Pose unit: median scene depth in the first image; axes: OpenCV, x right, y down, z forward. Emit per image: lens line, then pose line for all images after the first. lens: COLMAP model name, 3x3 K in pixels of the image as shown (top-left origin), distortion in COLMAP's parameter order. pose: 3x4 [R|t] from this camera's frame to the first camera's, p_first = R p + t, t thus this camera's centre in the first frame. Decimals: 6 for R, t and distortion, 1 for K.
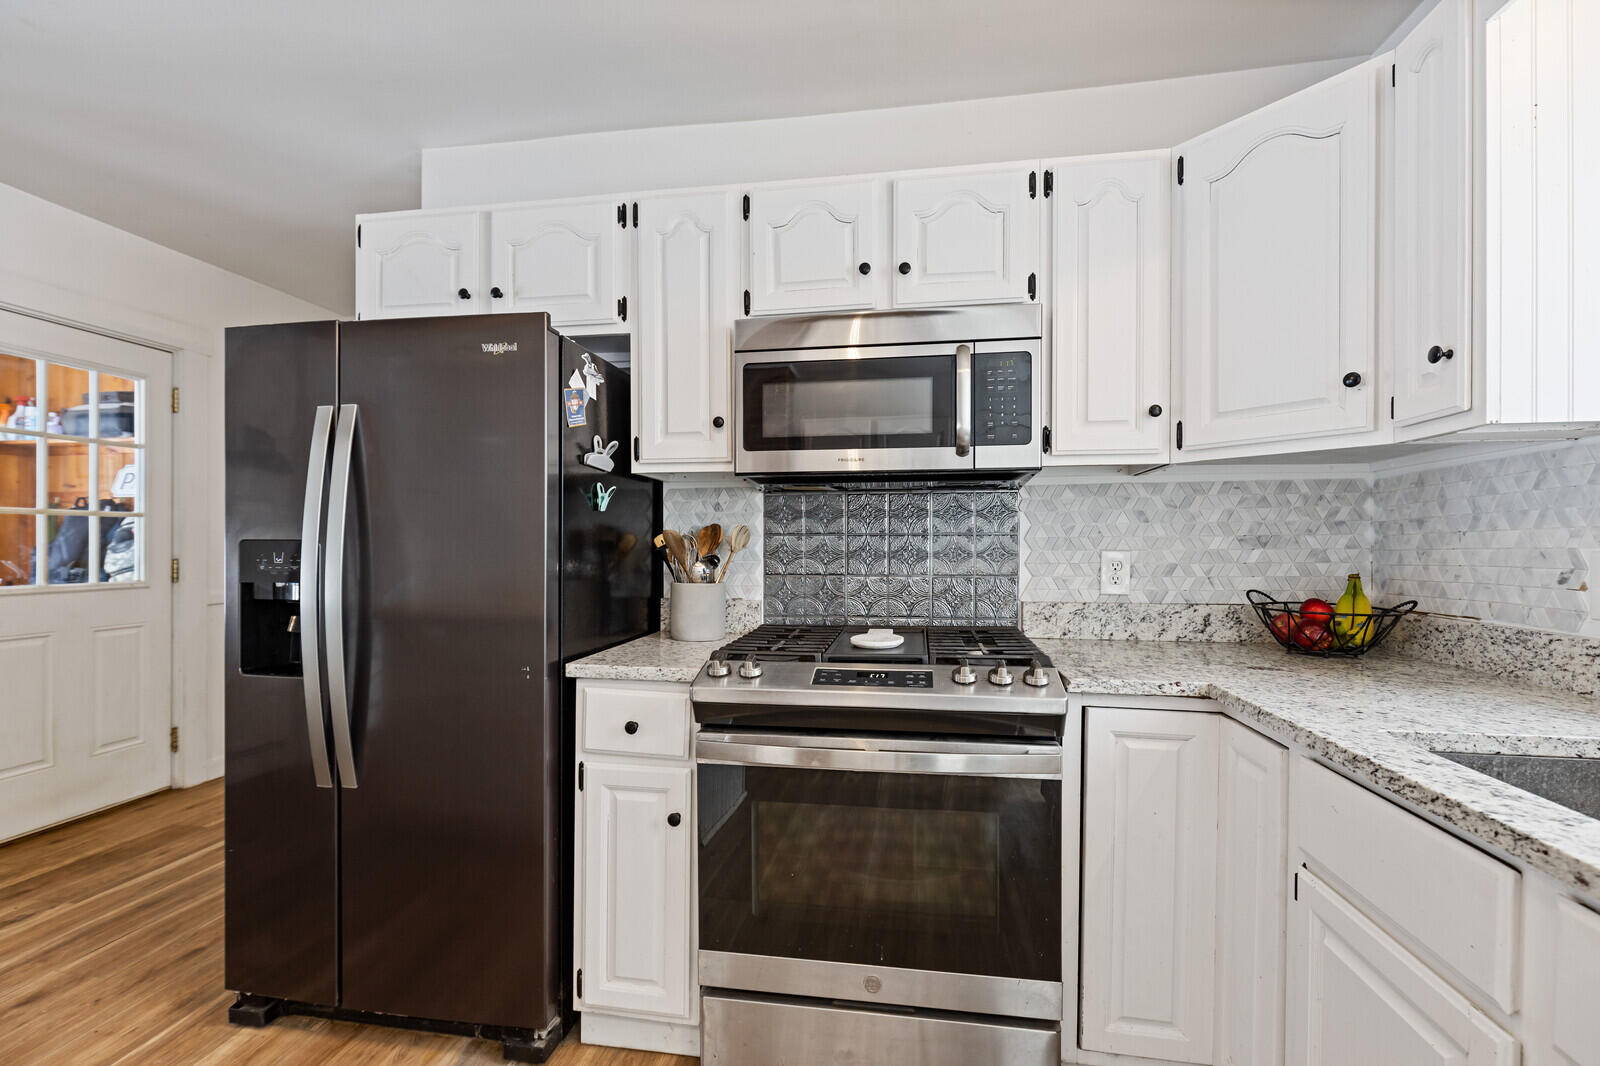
lens RADIAL K [[734.5, 0, 797.1], [0, 734.5, 546.1], [0, 0, 1]] dist [-0.002538, -0.000428]
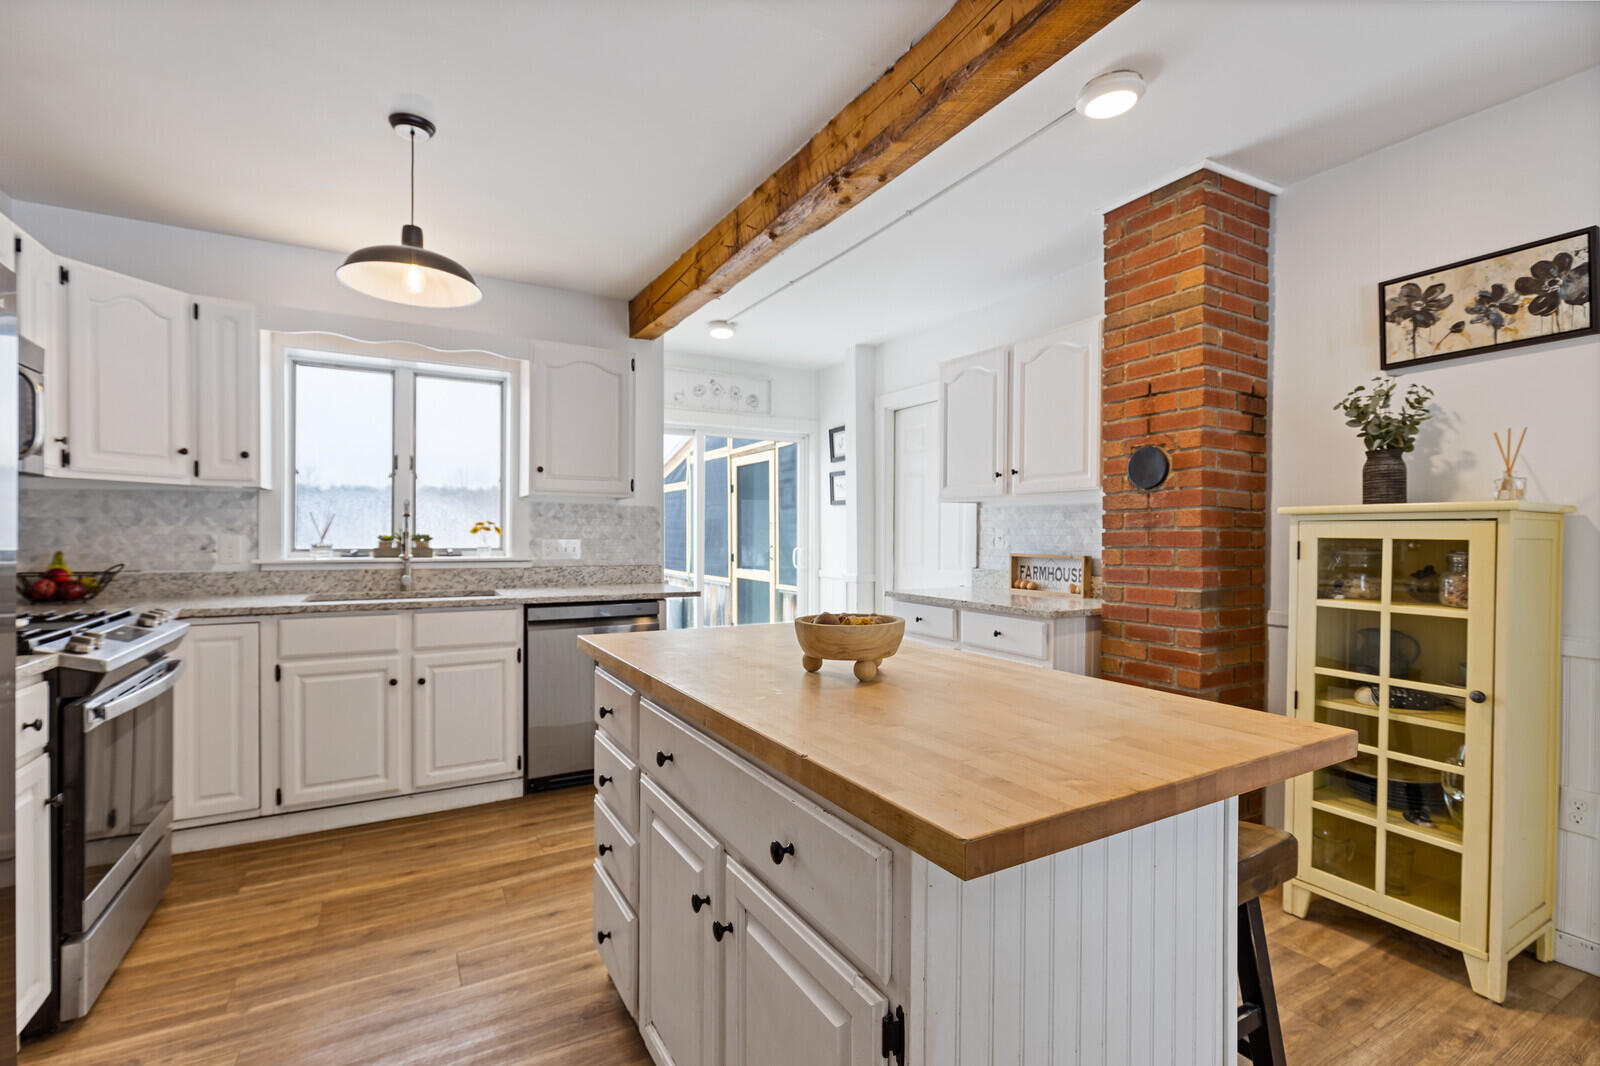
lens RADIAL K [[734.5, 0, 797.1], [0, 734.5, 546.1], [0, 0, 1]] dist [-0.002538, -0.000428]
pose [[-0.620667, -0.018070, 0.783866, -1.833991], [-0.004210, 0.999797, 0.019715, -0.013991], [-0.784063, 0.008936, -0.620617, 0.920147]]
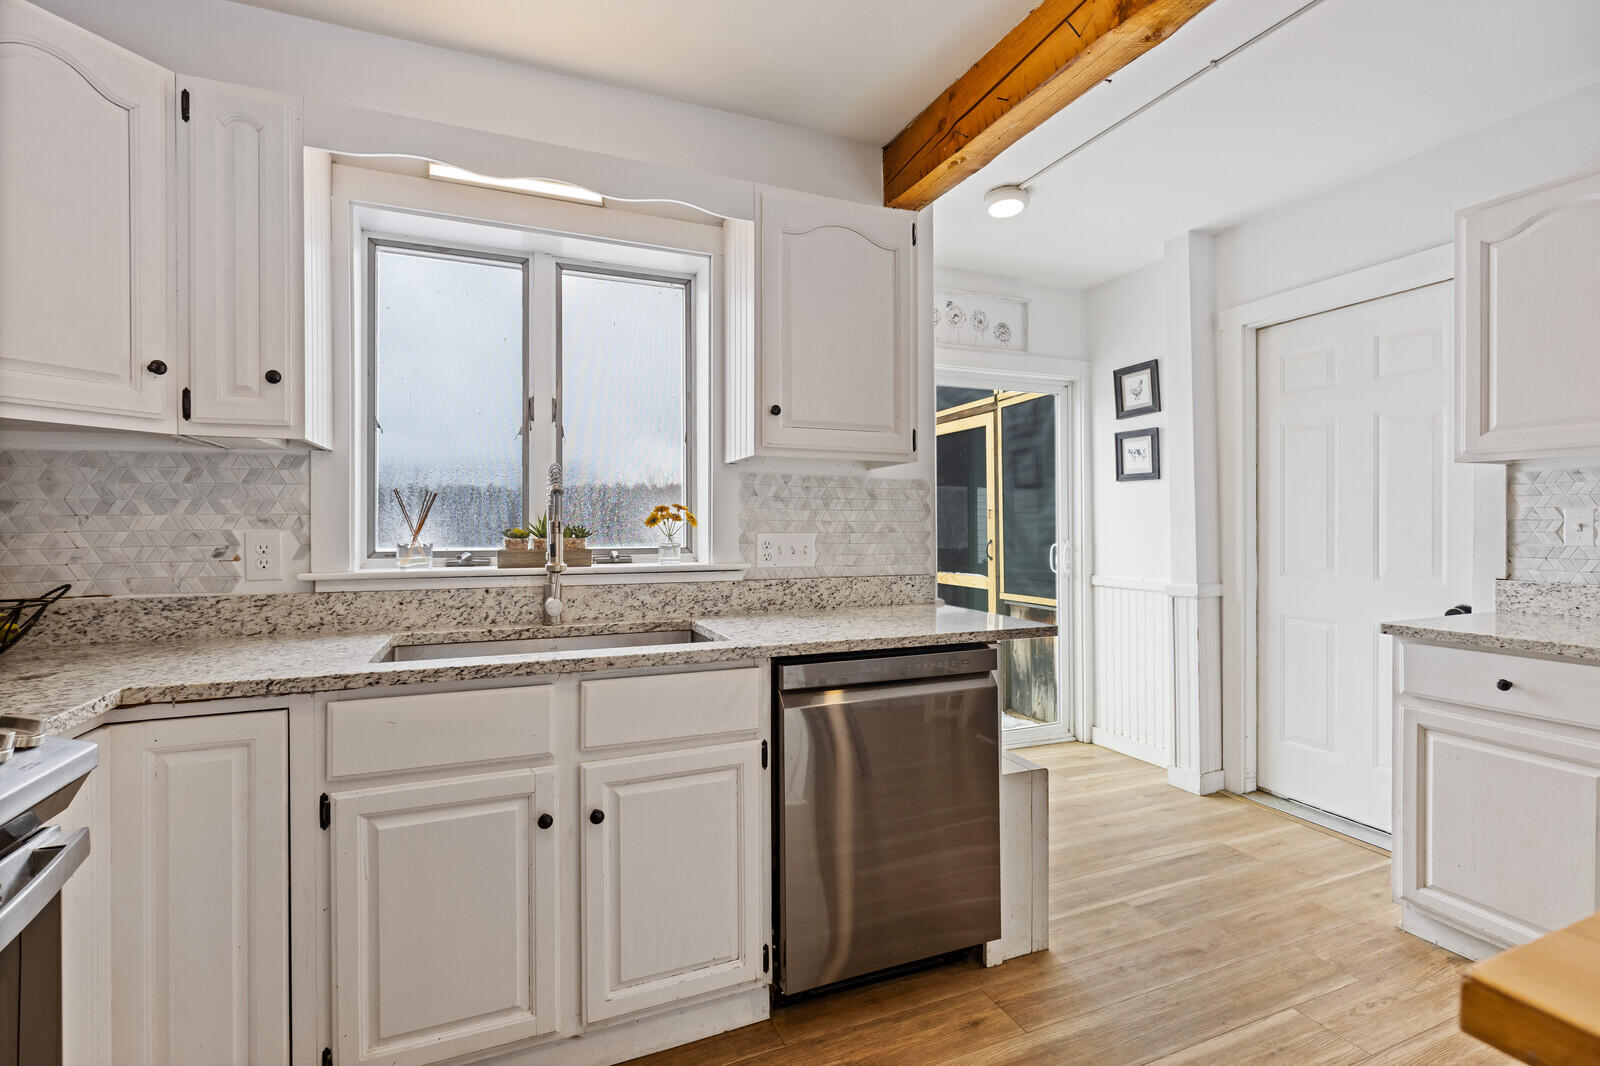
lens RADIAL K [[727.7, 0, 786.9], [0, 727.7, 534.4], [0, 0, 1]] dist [-0.002005, -0.001196]
pose [[-0.523780, -0.007532, 0.851820, -0.563962], [0.004884, 0.999918, 0.011845, 0.000416], [-0.851840, 0.010365, -0.523700, 0.774256]]
